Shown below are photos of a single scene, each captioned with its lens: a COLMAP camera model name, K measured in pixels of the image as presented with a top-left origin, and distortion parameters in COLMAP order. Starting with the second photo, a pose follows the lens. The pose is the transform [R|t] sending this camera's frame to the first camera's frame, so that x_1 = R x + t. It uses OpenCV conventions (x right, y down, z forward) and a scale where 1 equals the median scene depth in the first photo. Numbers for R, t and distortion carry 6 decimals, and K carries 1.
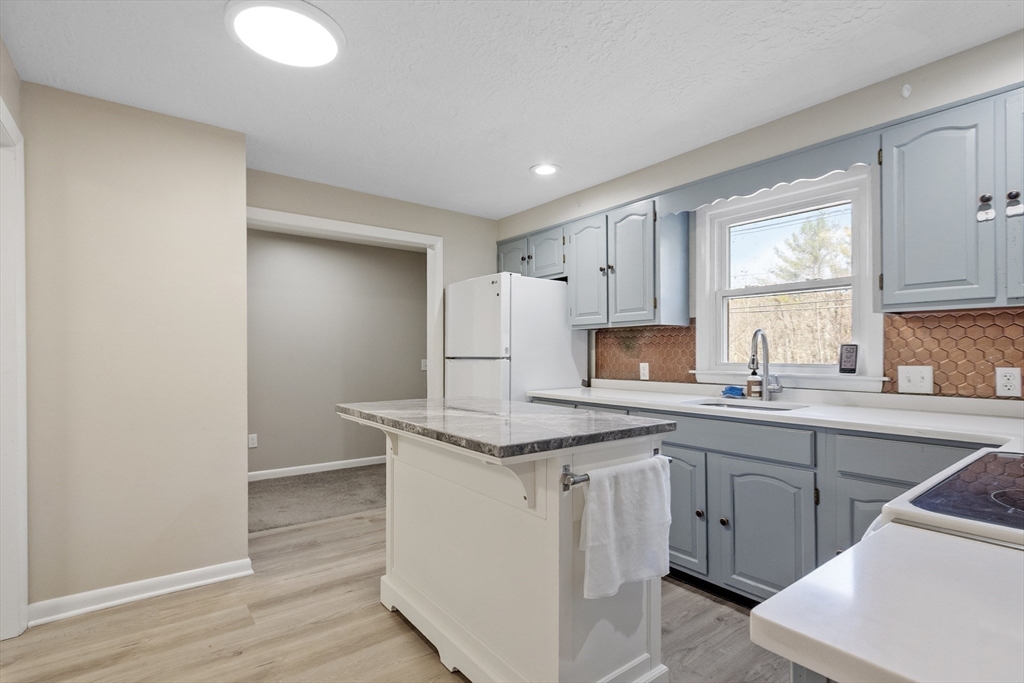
lens RADIAL K [[487.8, 0, 511.6], [0, 487.8, 356.9], [0, 0, 1]] dist [0.000072, -0.000862]
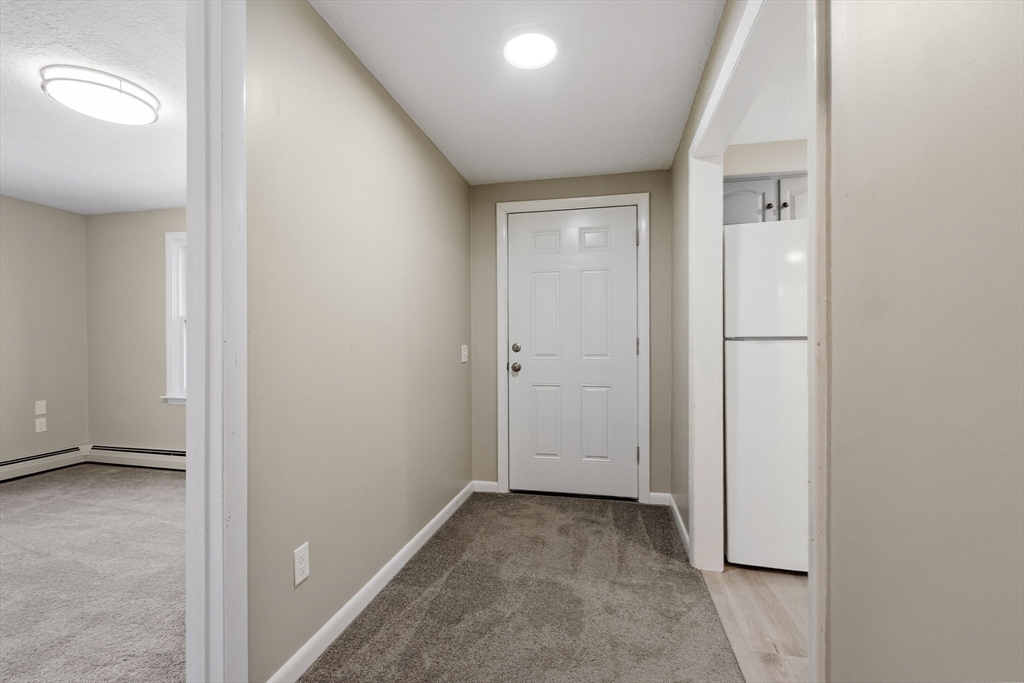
lens RADIAL K [[455.6, 0, 515.6], [0, 455.6, 340.6], [0, 0, 1]] dist [0.004864, -0.002343]
pose [[0.769276, -0.002225, 0.638913, -0.997459], [0.009037, 0.999932, -0.007400, 0.008359], [-0.638853, 0.011466, 0.769244, 0.989526]]
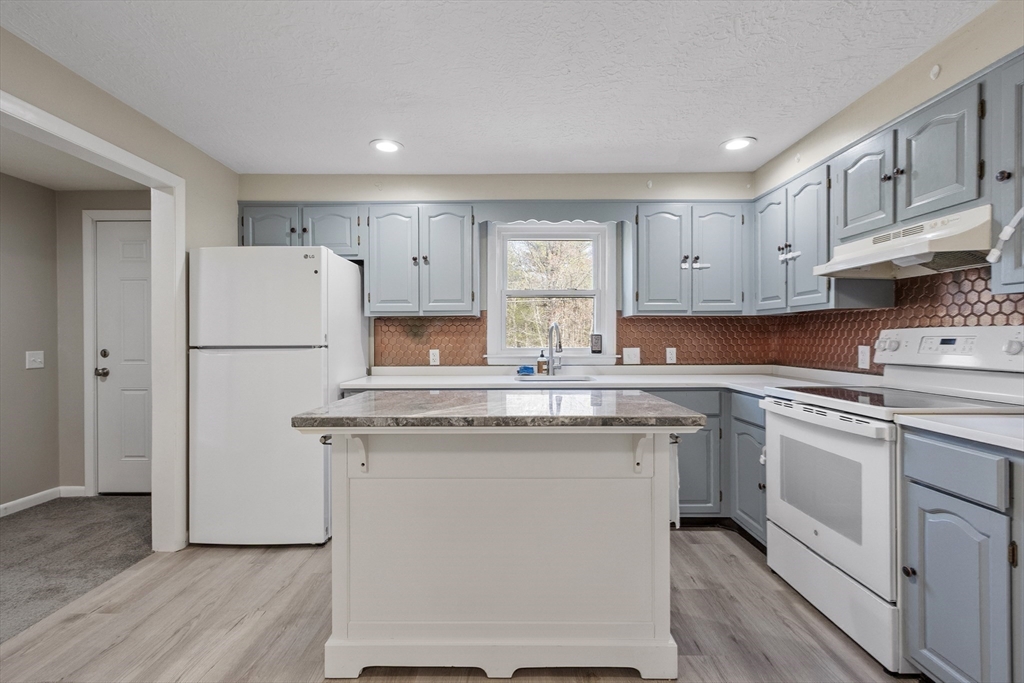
lens RADIAL K [[455.6, 0, 508.4], [0, 455.6, 343.9], [0, 0, 1]] dist [0.004864, -0.002343]
pose [[0.616421, -0.006535, 0.787390, -0.519180], [0.007822, 0.999967, 0.002176, -0.001535], [-0.787378, 0.004818, 0.616452, 0.293026]]
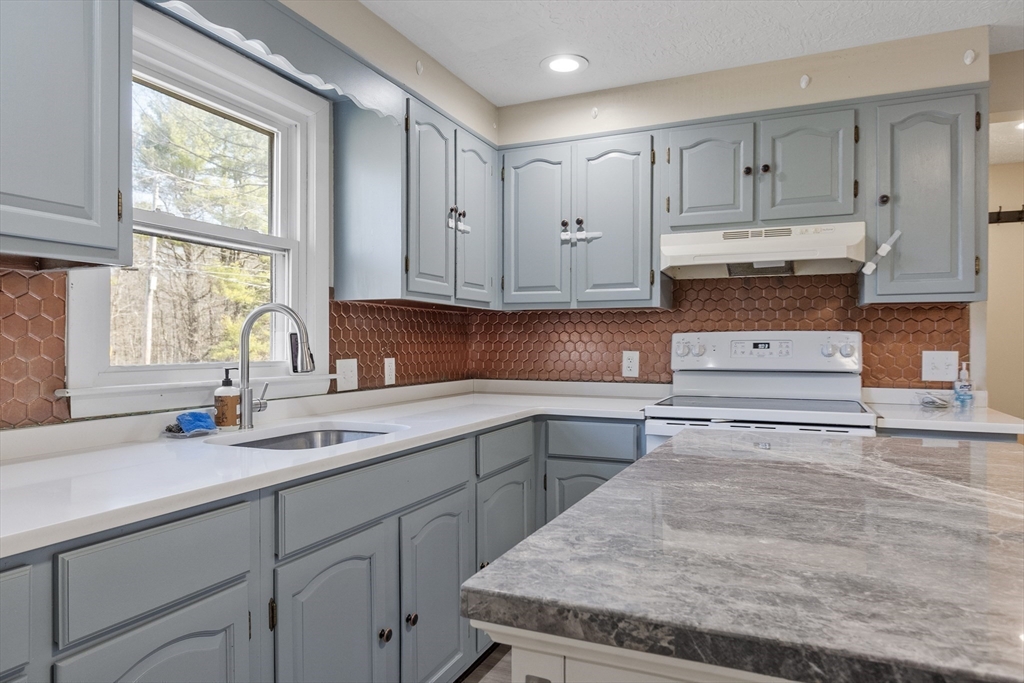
lens RADIAL K [[653.6, 0, 500.1], [0, 653.6, 350.0], [0, 0, 1]] dist [0.005626, -0.006307]
pose [[-0.459081, -0.002937, 0.888389, -0.279407], [0.010900, 0.999901, 0.008939, -0.005128], [-0.888327, 0.013787, -0.459004, 1.023826]]
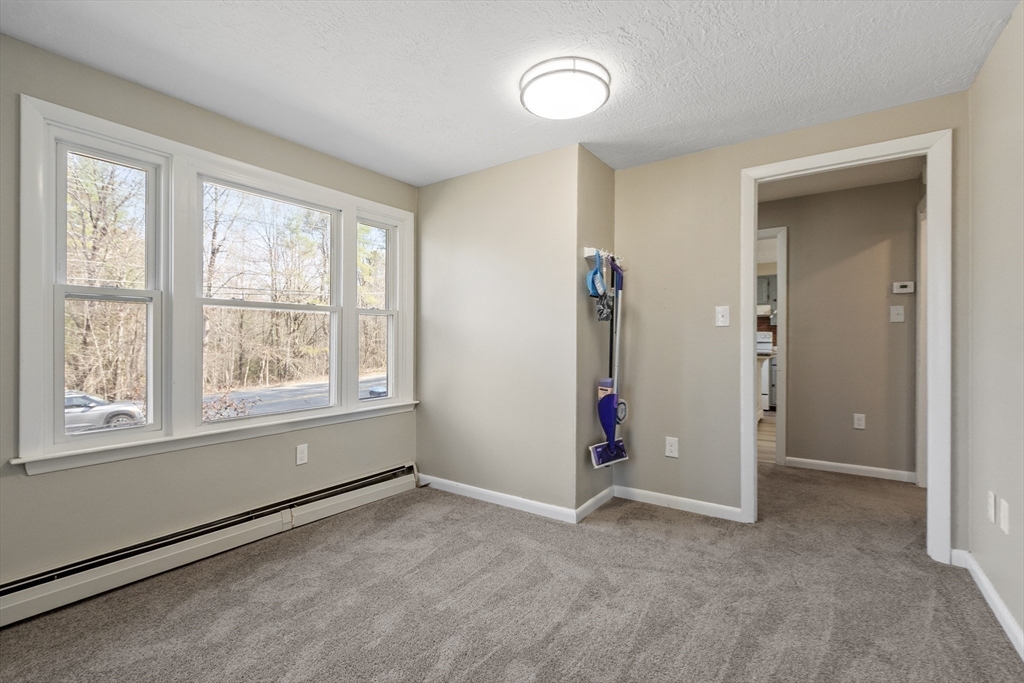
lens RADIAL K [[455.6, 0, 509.8], [0, 455.6, 335.1], [0, 0, 1]] dist [0.004864, -0.002343]
pose [[-0.298423, 0.006233, 0.954413, -1.718367], [0.009001, 0.999953, -0.003716, -0.003188], [-0.954391, 0.007482, -0.298465, 2.328818]]
